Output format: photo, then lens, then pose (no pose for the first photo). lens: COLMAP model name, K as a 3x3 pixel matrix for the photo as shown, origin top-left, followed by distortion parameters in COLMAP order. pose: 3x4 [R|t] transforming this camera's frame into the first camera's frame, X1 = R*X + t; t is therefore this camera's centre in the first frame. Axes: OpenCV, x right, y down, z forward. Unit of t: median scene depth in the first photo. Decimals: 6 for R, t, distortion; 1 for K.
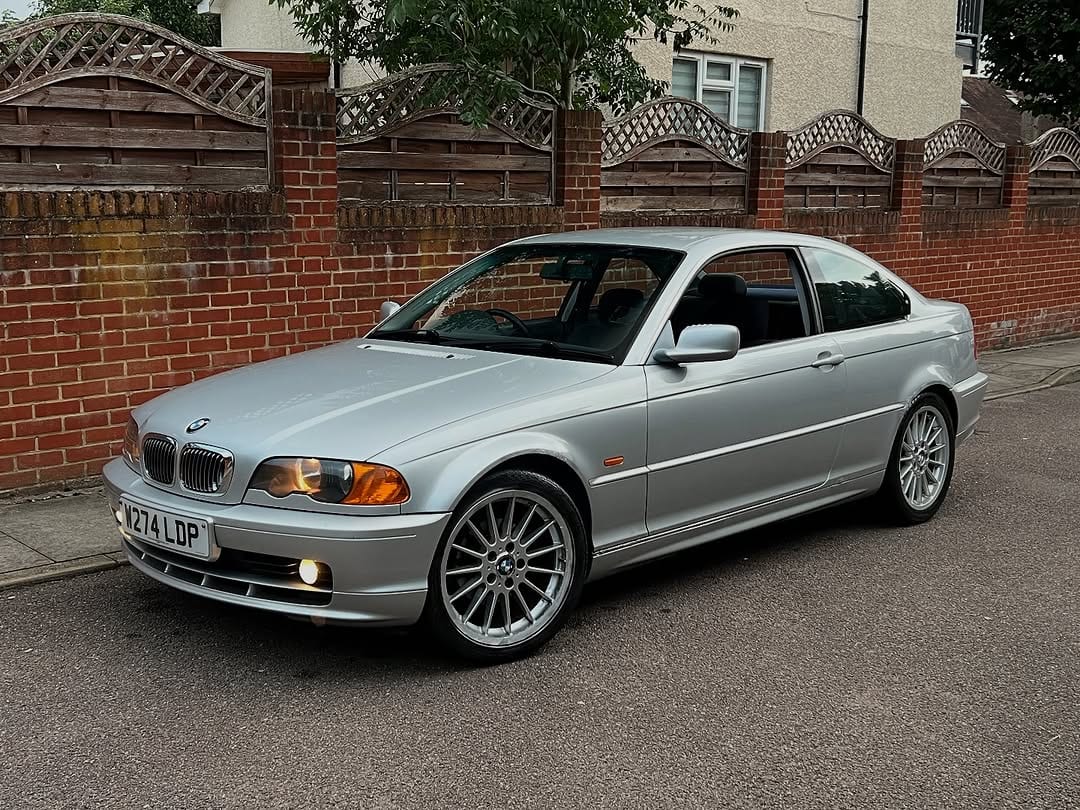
lens RADIAL K [[1230.3, 0, 540.2], [0, 1230.3, 407.6], [0, 0, 1]] dist [0.133702, -0.360481]
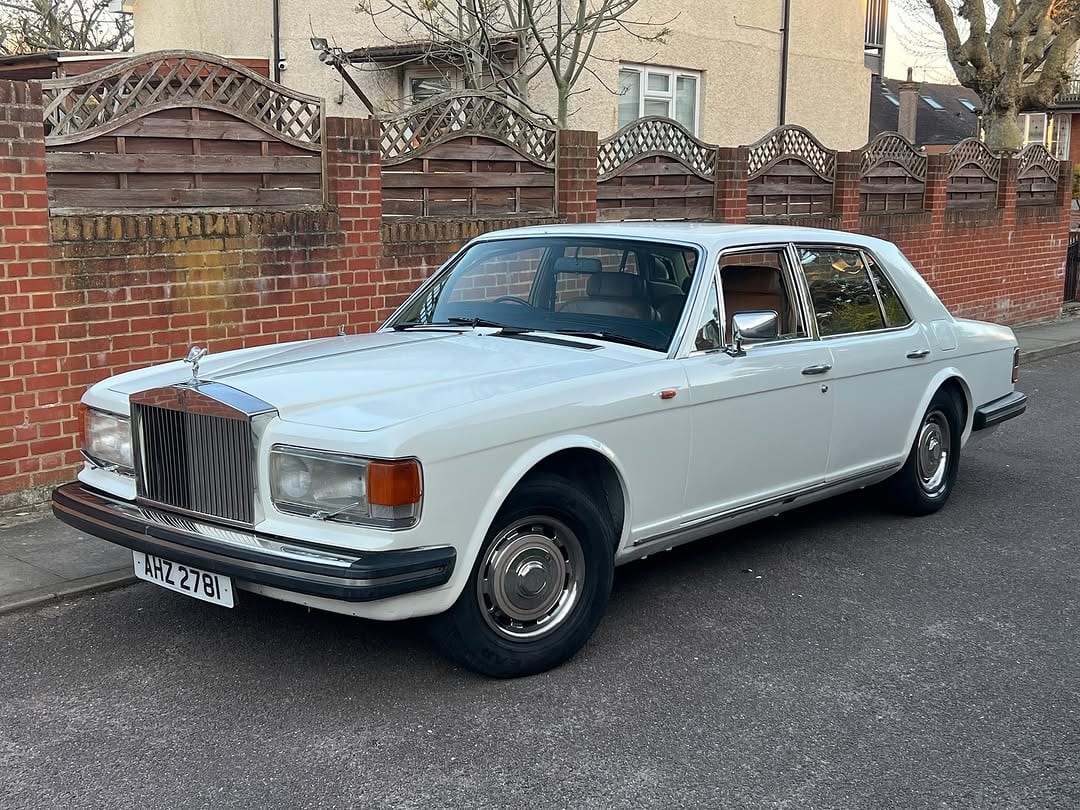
lens RADIAL K [[1272.4, 0, 557.6], [0, 1272.4, 405.4], [0, 0, 1]] dist [0.149225, -0.414766]
pose [[0.992845, -0.022327, 0.117304, -0.117939], [0.022439, 0.999748, 0.000369, 0.000628], [-0.117283, 0.002266, 0.993096, -0.109190]]
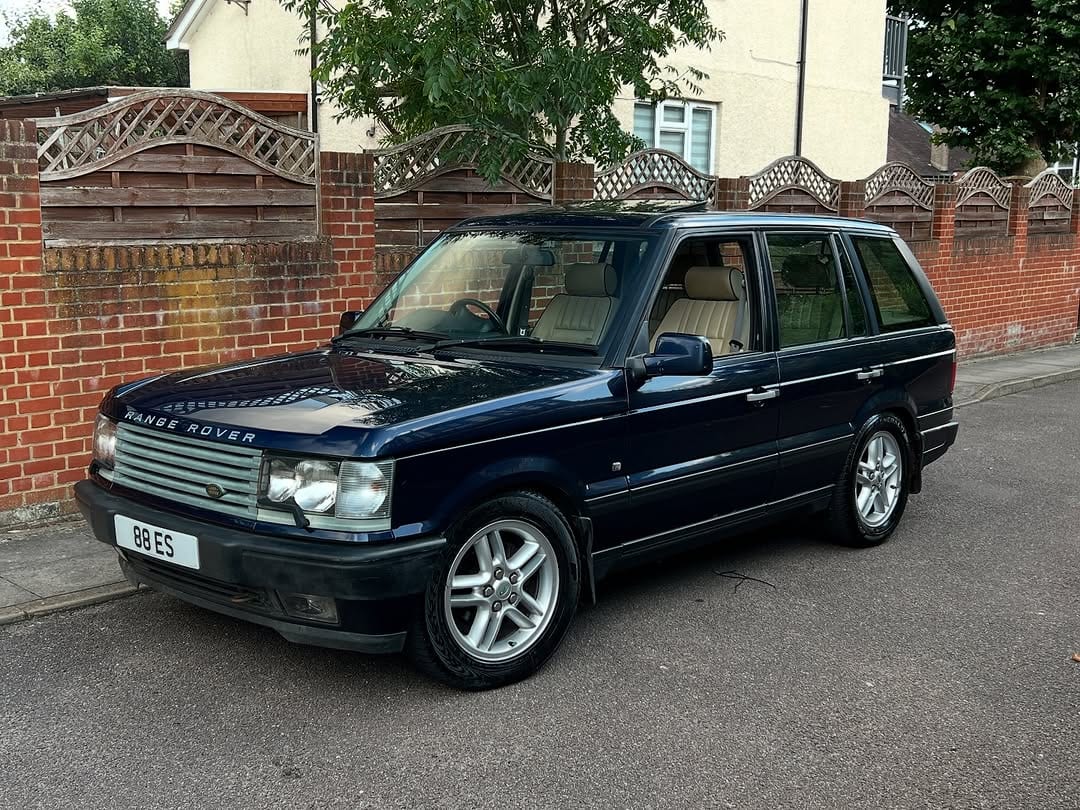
lens RADIAL K [[1210.8, 0, 539.7], [0, 1210.8, 407.7], [0, 0, 1]] dist [0.148502, -0.399187]
pose [[0.998056, -0.011151, 0.061311, -0.067298], [0.011719, 0.999892, -0.008912, -0.007548], [-0.061205, 0.009614, 0.998079, -0.096636]]
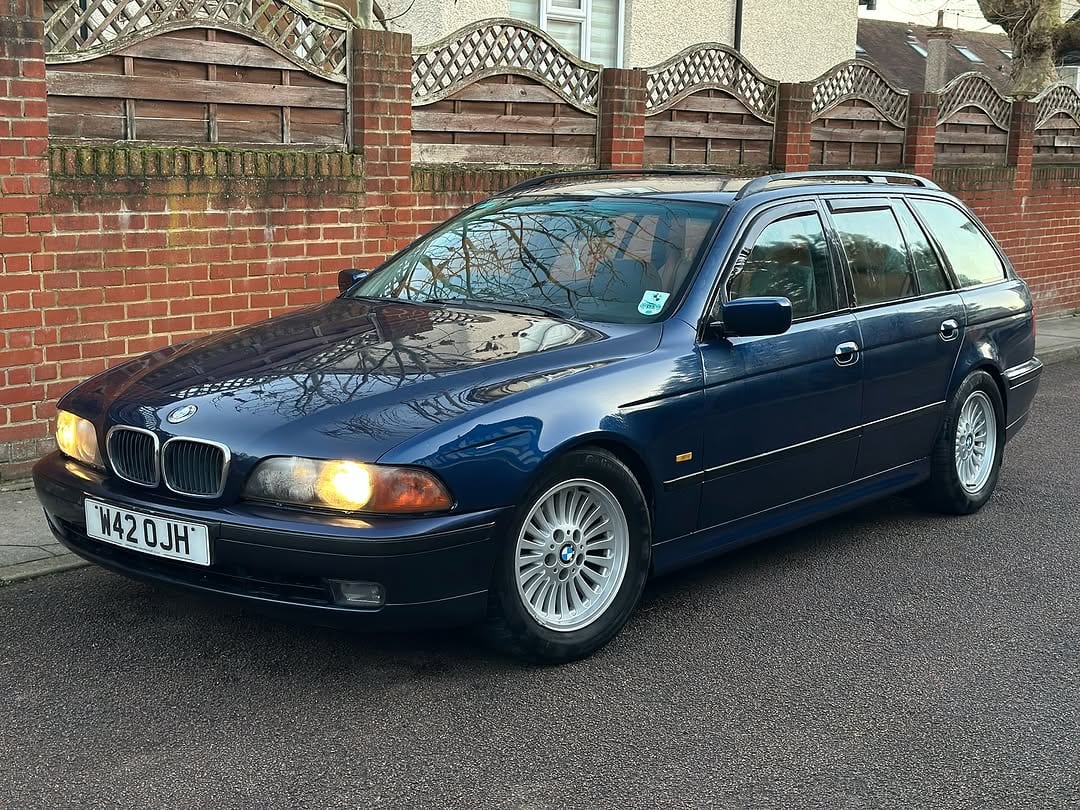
lens RADIAL K [[1465.8, 0, 537.1], [0, 1465.8, 415.0], [0, 0, 1]] dist [0.197930, -0.438112]
pose [[0.993491, -0.006052, 0.113750, 0.019764], [0.005450, 0.999969, 0.005601, -0.003852], [-0.113780, -0.004944, 0.993494, 0.061192]]
